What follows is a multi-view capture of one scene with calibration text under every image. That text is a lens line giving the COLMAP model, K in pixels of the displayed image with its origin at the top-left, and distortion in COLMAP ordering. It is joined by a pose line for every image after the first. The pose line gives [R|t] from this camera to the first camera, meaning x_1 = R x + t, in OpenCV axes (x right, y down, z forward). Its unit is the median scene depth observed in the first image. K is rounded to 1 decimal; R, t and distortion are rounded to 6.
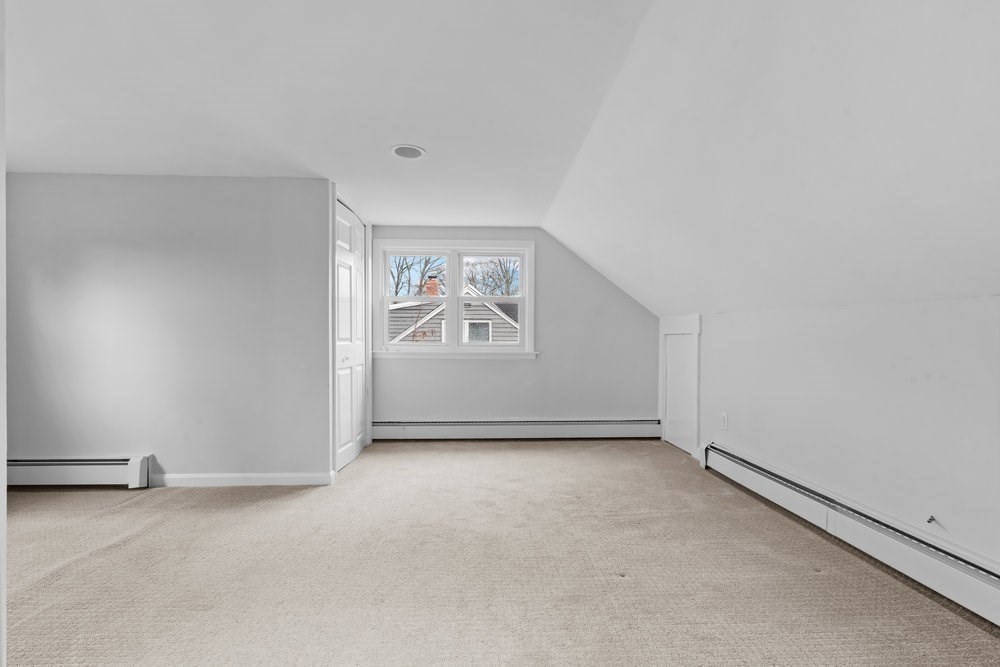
lens RADIAL K [[458.7, 0, 502.6], [0, 458.7, 345.4], [0, 0, 1]] dist [-0.002459, 0.000704]
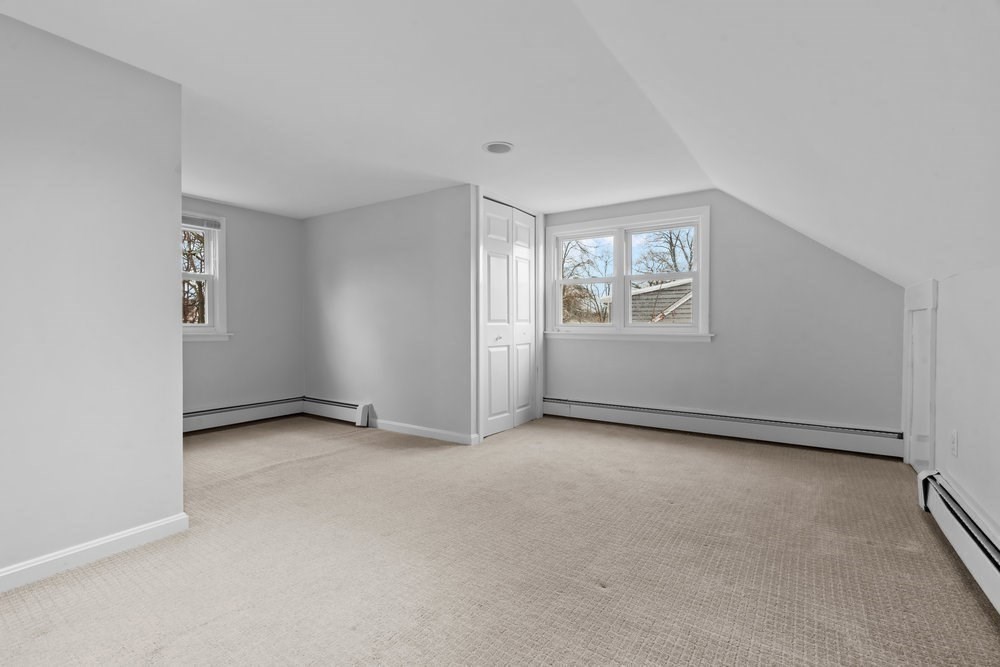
lens RADIAL K [[456.2, 0, 501.1], [0, 456.2, 327.5], [0, 0, 1]] dist [-0.001818, 0.001194]
pose [[0.804726, 0.000496, -0.593646, 0.295939], [-0.002234, 0.999995, -0.002192, 0.005479], [0.593642, 0.003090, 0.804724, 0.087622]]
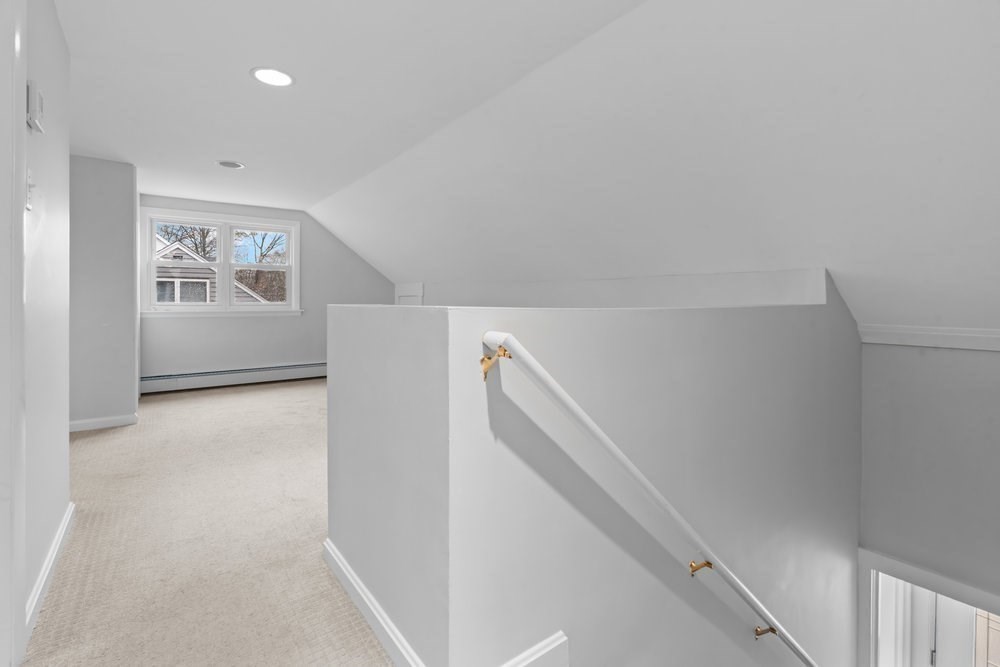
lens RADIAL K [[467.3, 0, 499.6], [0, 467.3, 299.3], [0, 0, 1]] dist [-0.000814, 0.000227]
pose [[0.834076, -0.001246, 0.551648, -0.202892], [0.008840, 0.999899, -0.011108, 0.004910], [-0.551578, 0.014141, 0.834003, -0.412012]]
